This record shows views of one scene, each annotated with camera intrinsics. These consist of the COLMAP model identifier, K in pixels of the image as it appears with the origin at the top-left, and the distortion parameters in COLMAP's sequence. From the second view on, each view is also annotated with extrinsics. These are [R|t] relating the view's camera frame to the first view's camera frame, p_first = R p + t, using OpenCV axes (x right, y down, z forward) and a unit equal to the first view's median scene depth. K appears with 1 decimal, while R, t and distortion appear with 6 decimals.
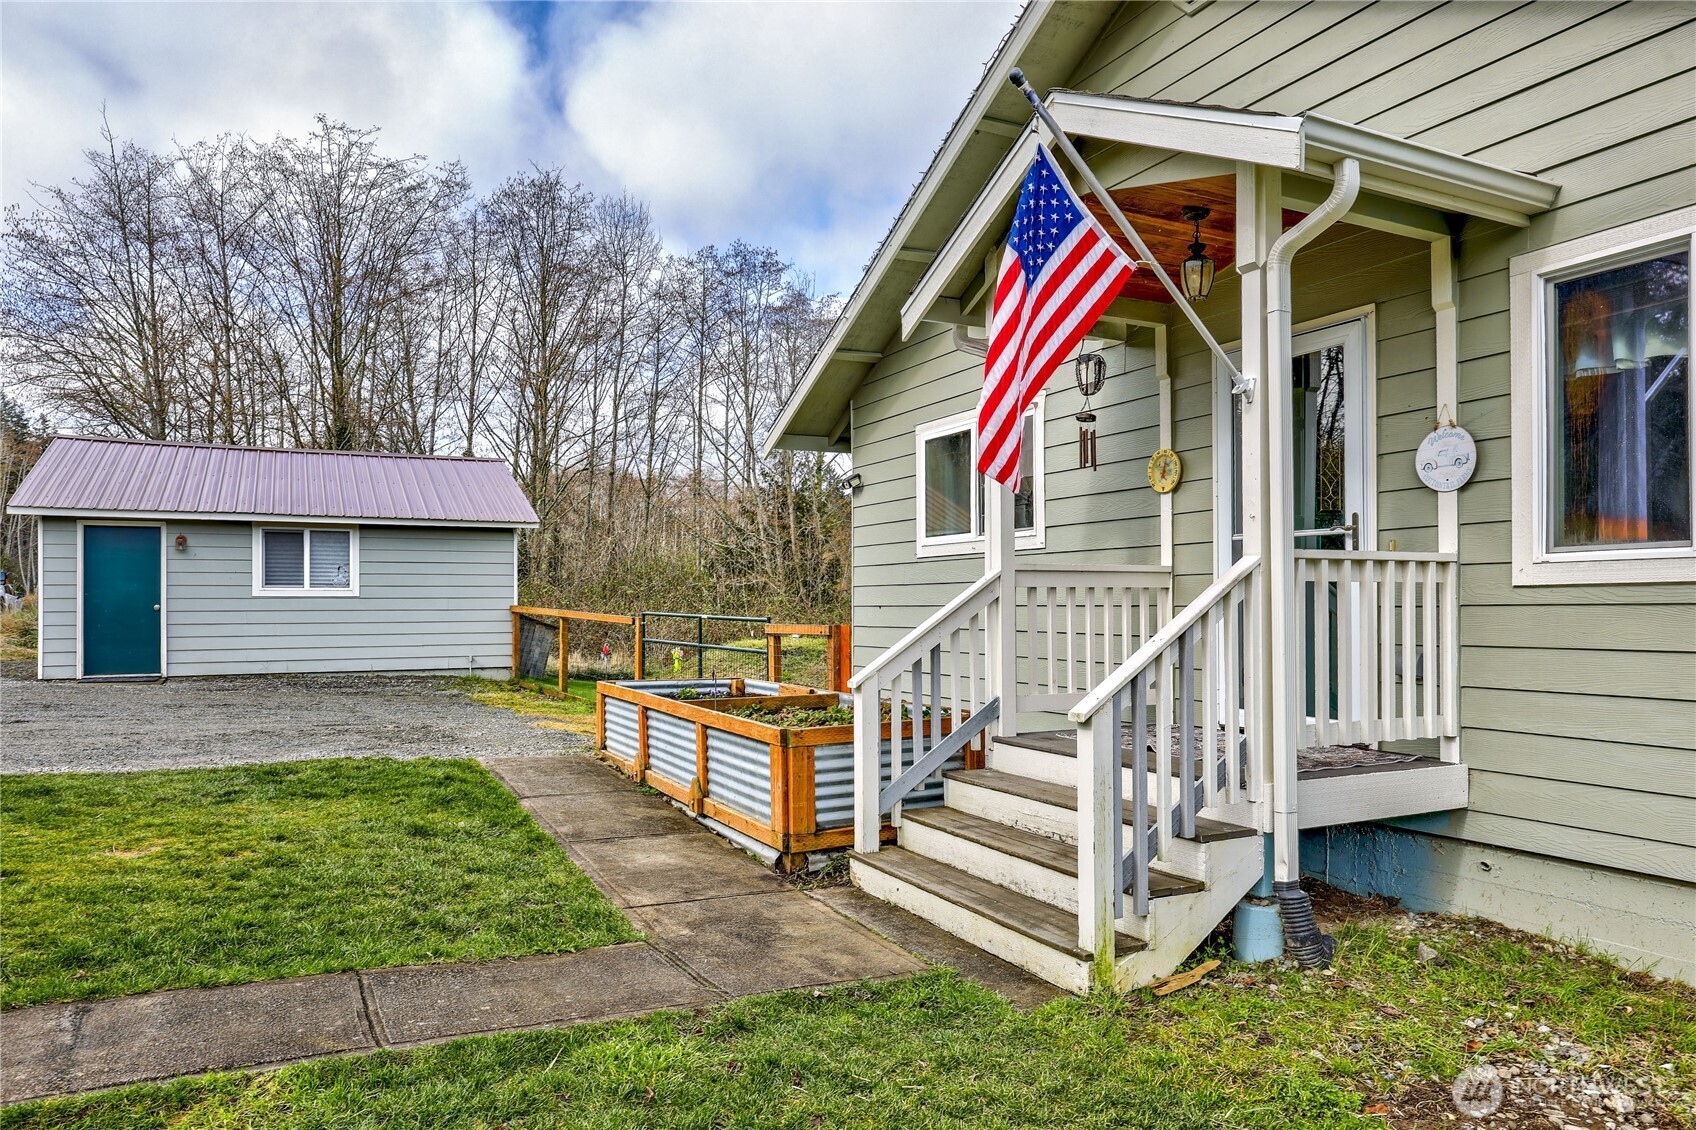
lens RADIAL K [[1093.7, 0, 846.0], [0, 1093.7, 582.4], [0, 0, 1]] dist [-0.001799, 0.002044]
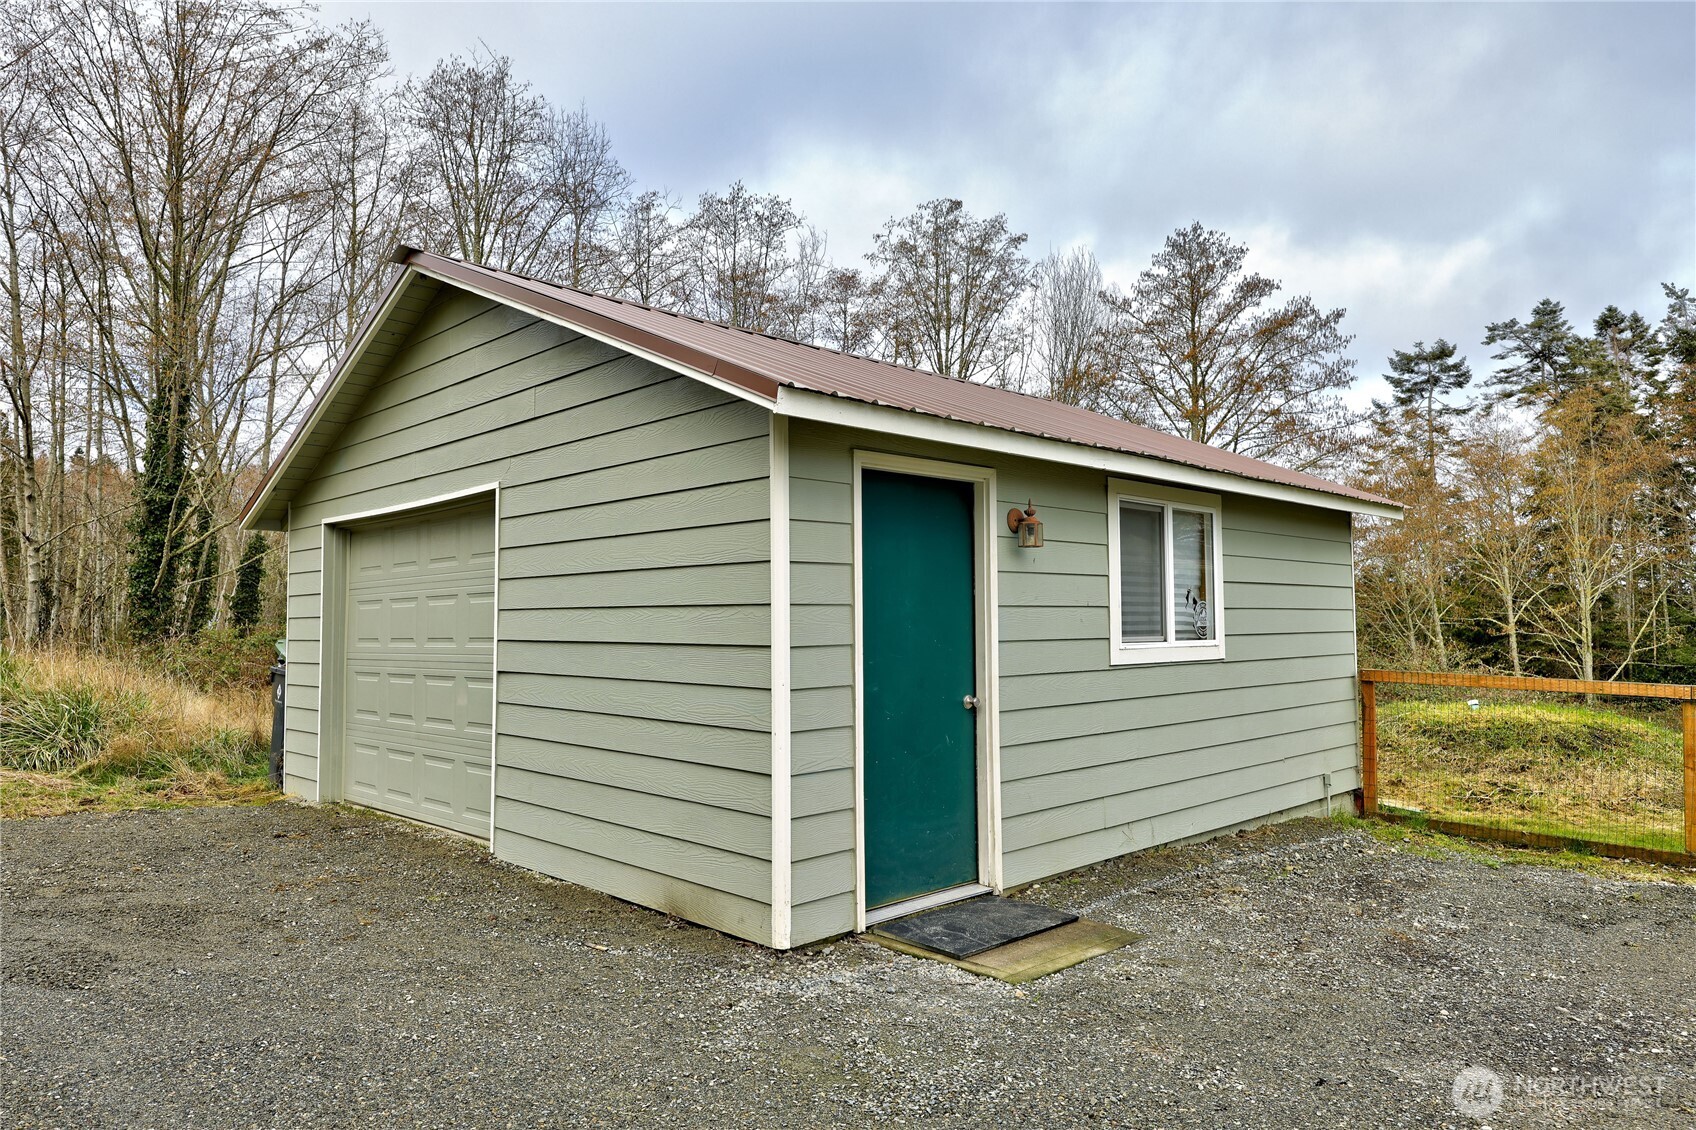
lens RADIAL K [[1093.7, 0, 846.0], [0, 1093.7, 582.4], [0, 0, 1]] dist [-0.001799, 0.002044]
pose [[0.952339, 0.012730, 0.304776, -0.781056], [-0.005774, 0.999702, -0.023714, -0.007291], [-0.304987, 0.020824, 0.952129, 0.667229]]
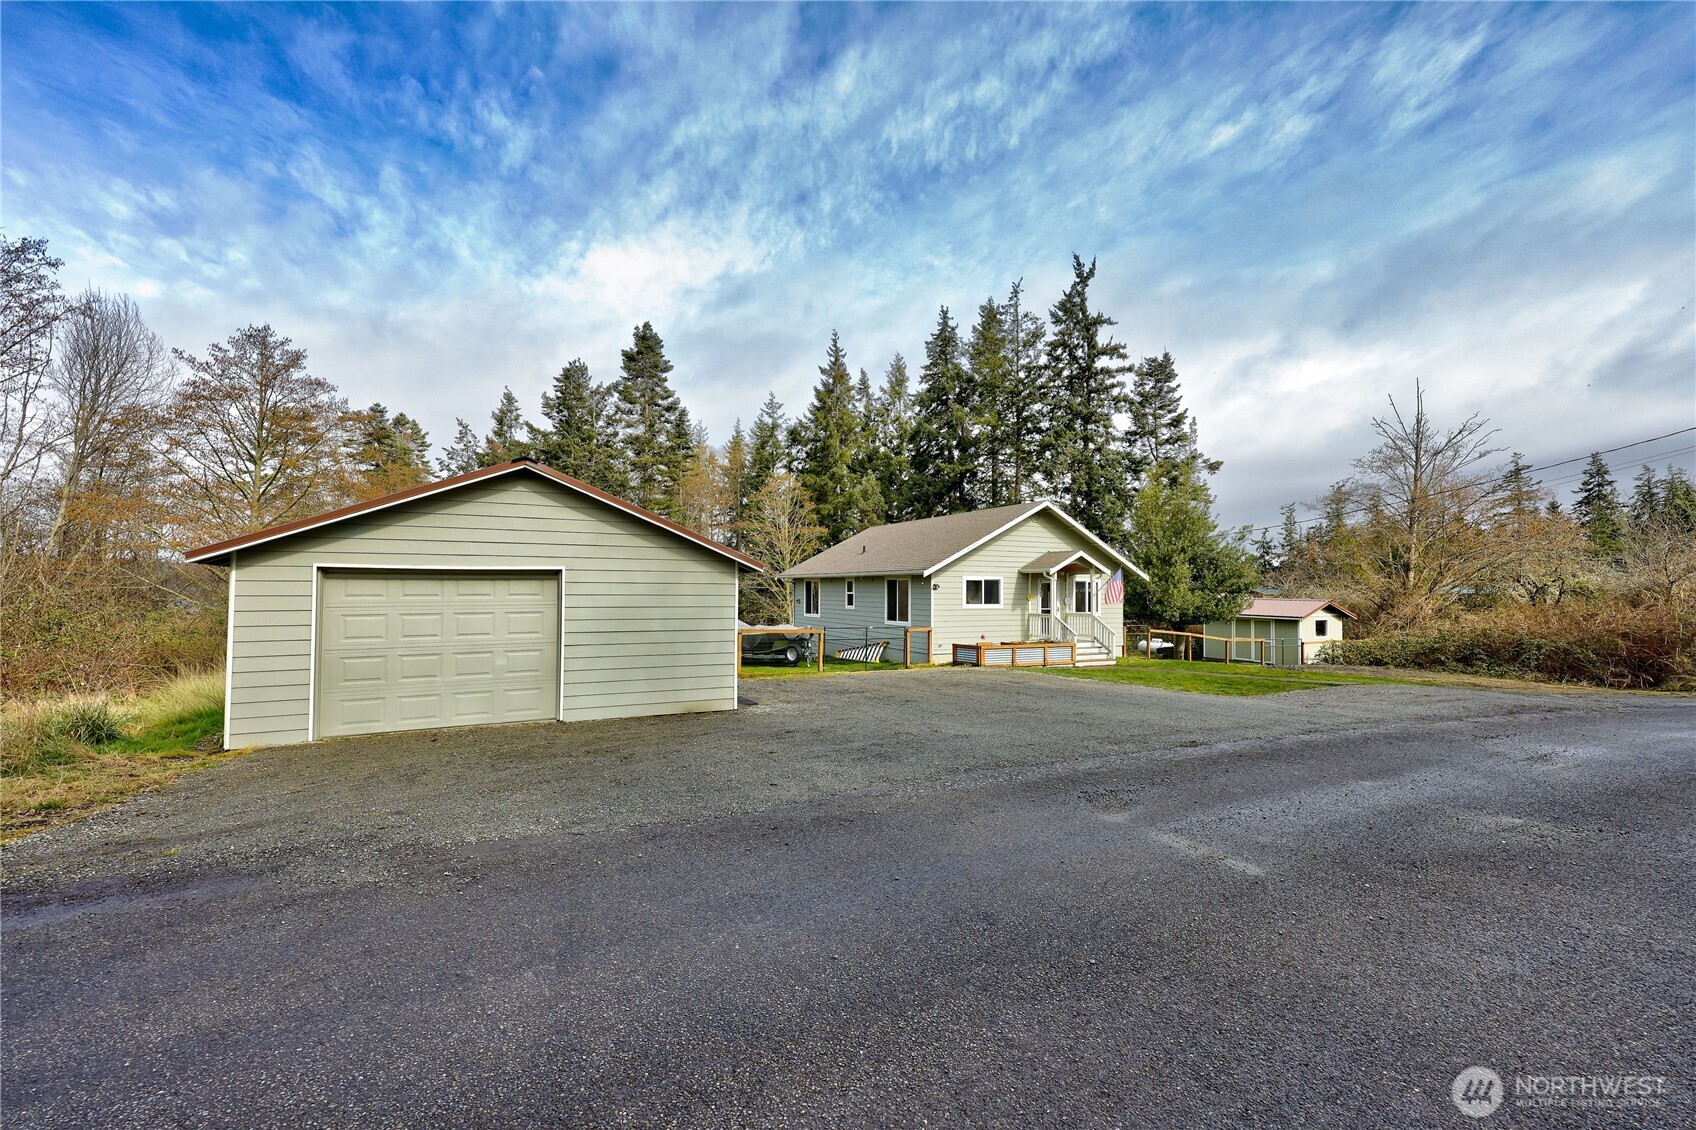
lens RADIAL K [[709.1, 0, 845.0], [0, 709.1, 578.8], [0, 0, 1]] dist [0.000823, 0.000415]
pose [[-0.037840, 0.019550, 0.999093, -1.422823], [-0.026469, 0.999438, -0.020559, -0.040388], [-0.998933, -0.027223, -0.037301, 0.854411]]
